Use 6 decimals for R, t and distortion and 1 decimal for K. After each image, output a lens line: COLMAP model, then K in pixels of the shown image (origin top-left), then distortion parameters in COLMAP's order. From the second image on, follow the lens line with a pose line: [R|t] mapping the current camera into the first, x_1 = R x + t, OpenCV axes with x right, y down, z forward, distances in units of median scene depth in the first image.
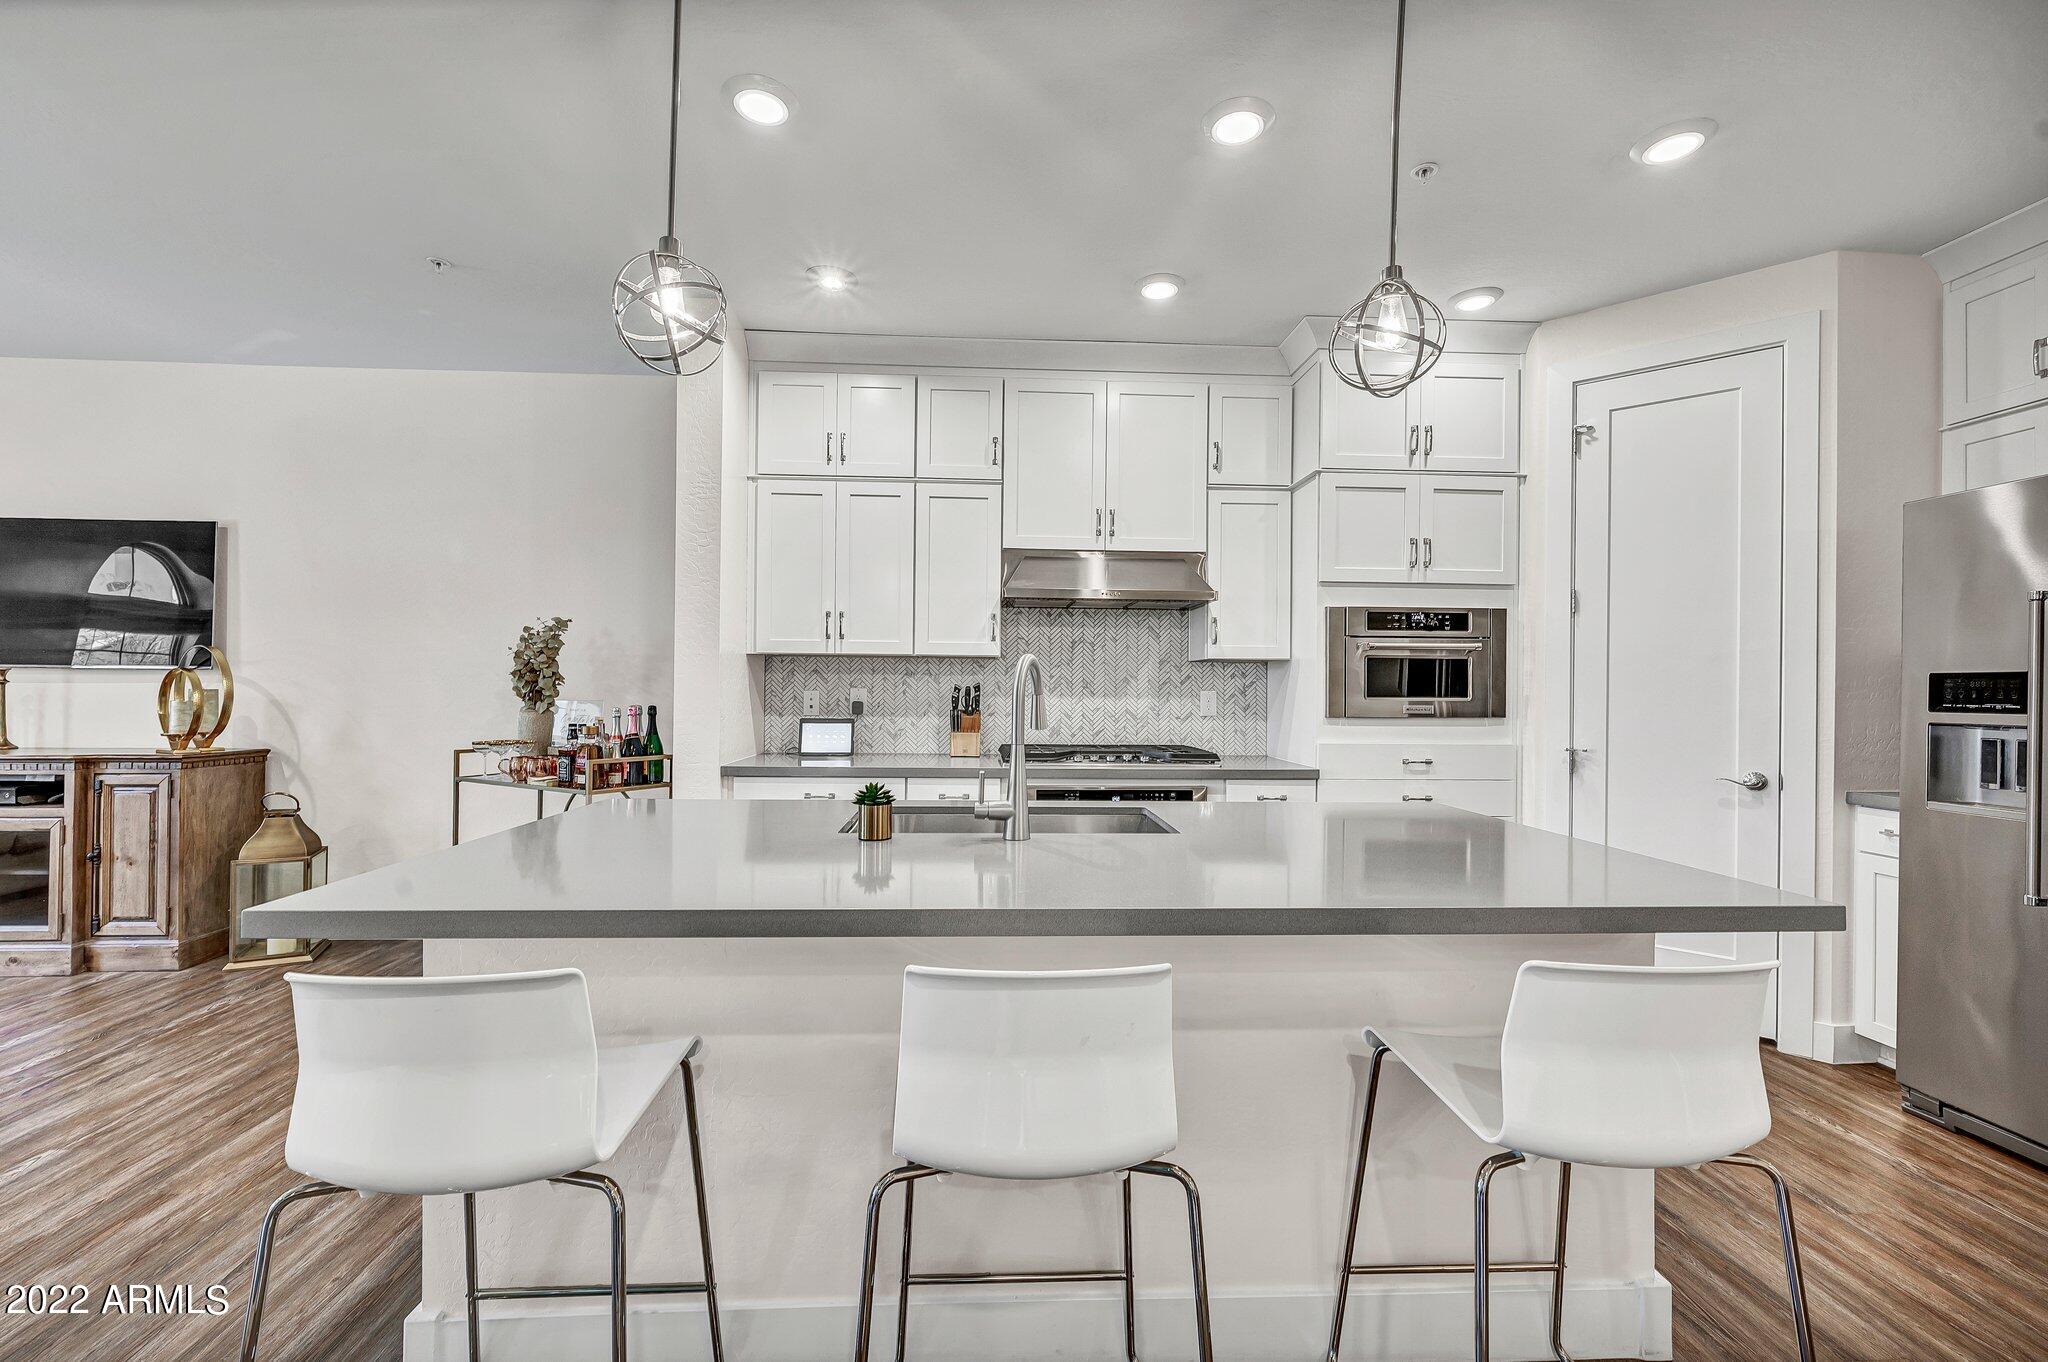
lens RADIAL K [[865.3, 0, 1040.3], [0, 865.3, 684.9], [0, 0, 1]] dist [-0.000275, 0.000276]
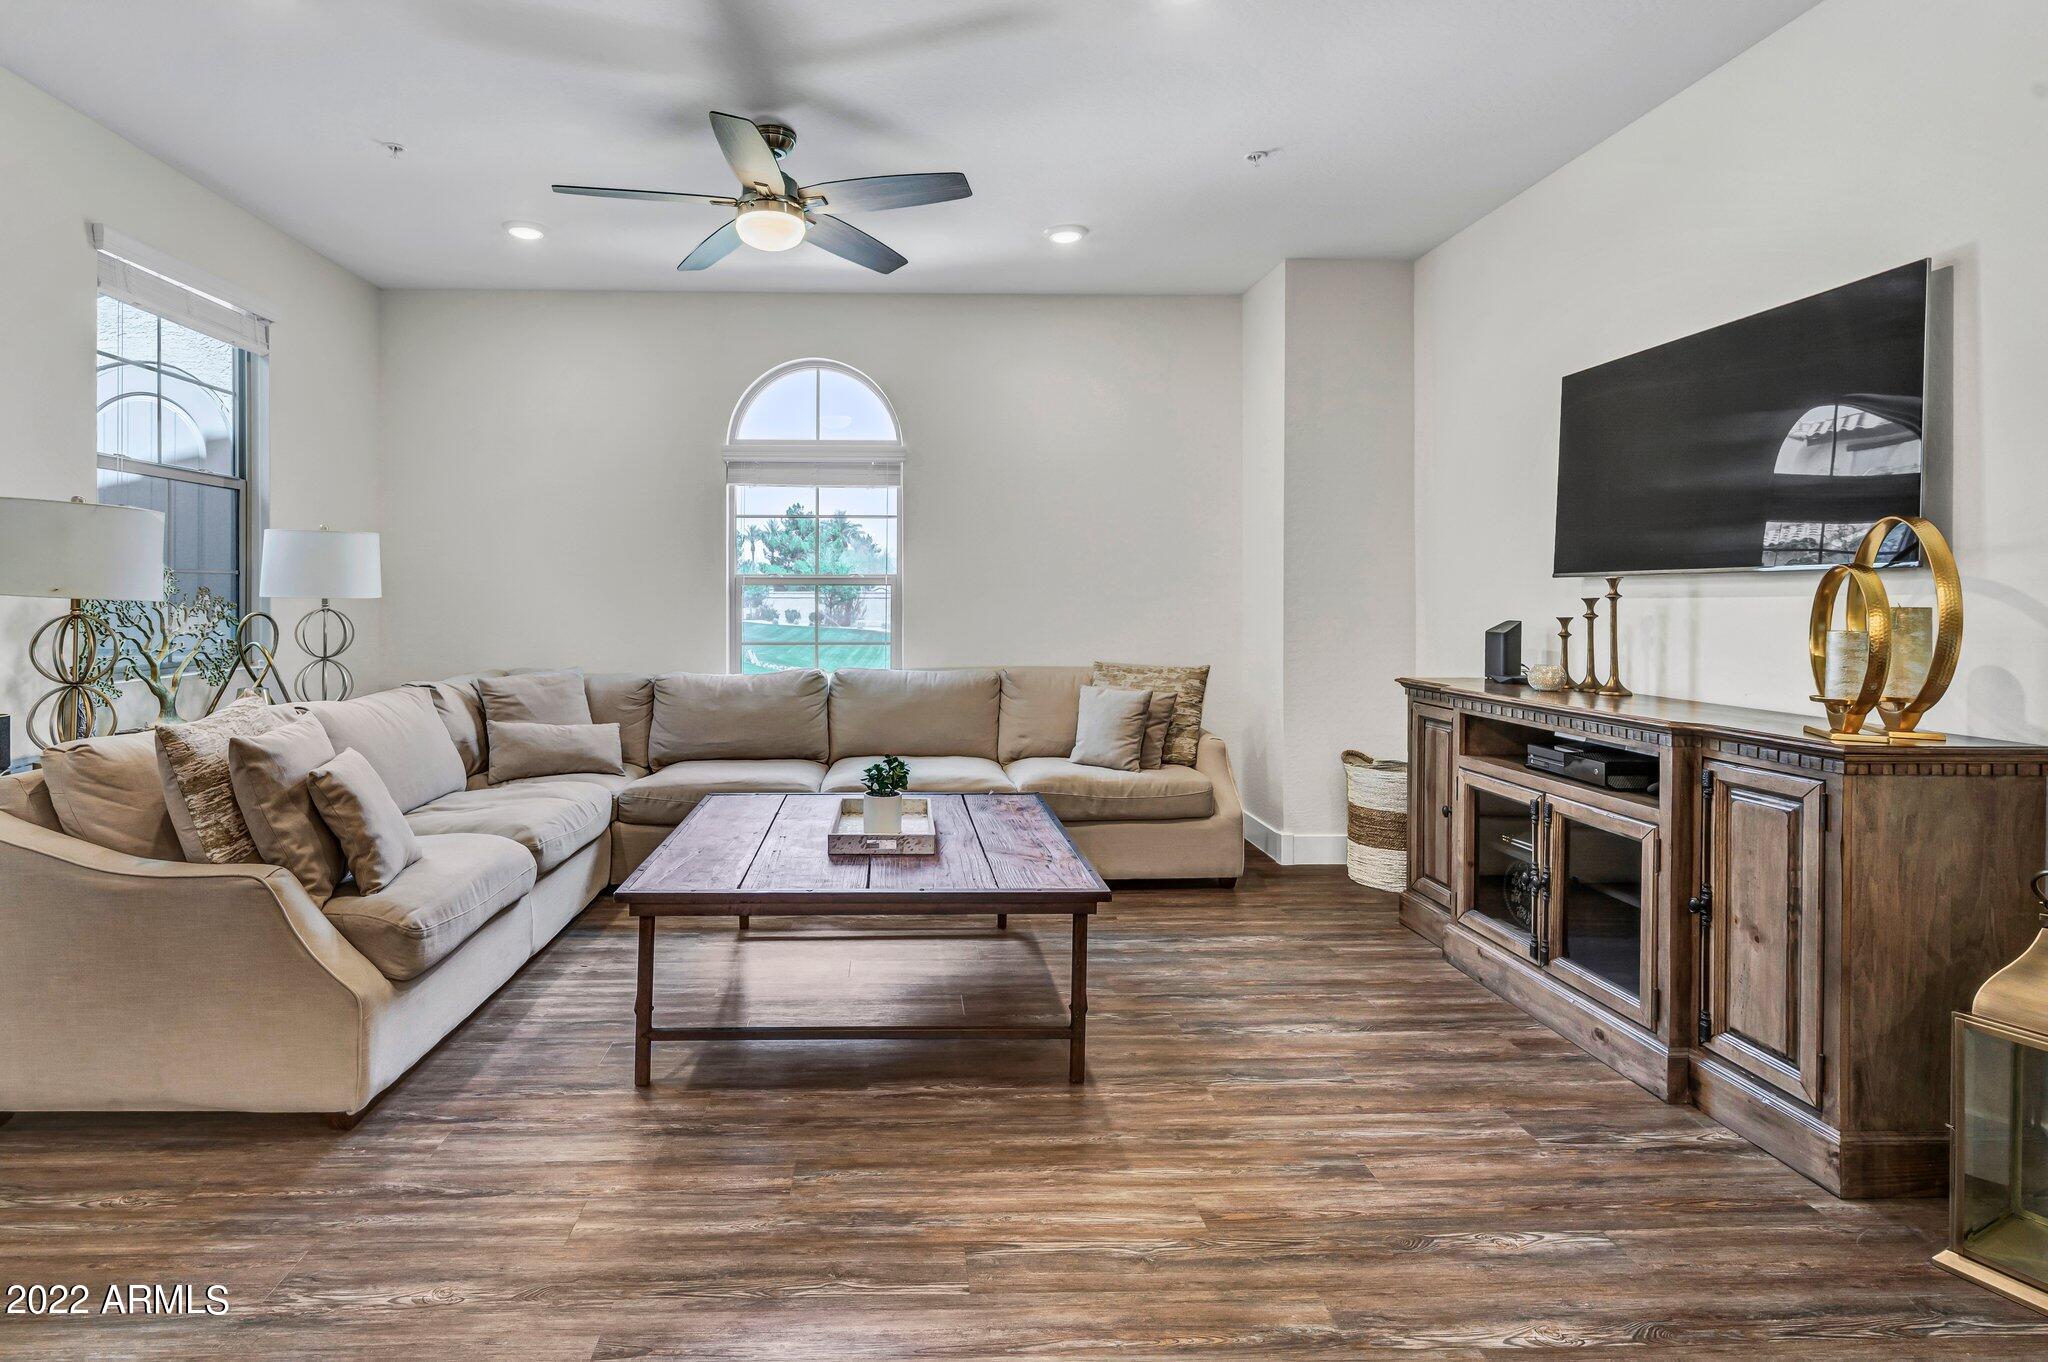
lens RADIAL K [[964.8, 0, 928.1], [0, 964.8, 608.4], [0, 0, 1]] dist [-0.002392, -0.000668]
pose [[-0.029833, 0.000596, -0.999555, -0.449181], [0.009041, 0.999959, 0.000326, 0.000556], [0.999514, -0.009027, -0.029837, 0.513344]]
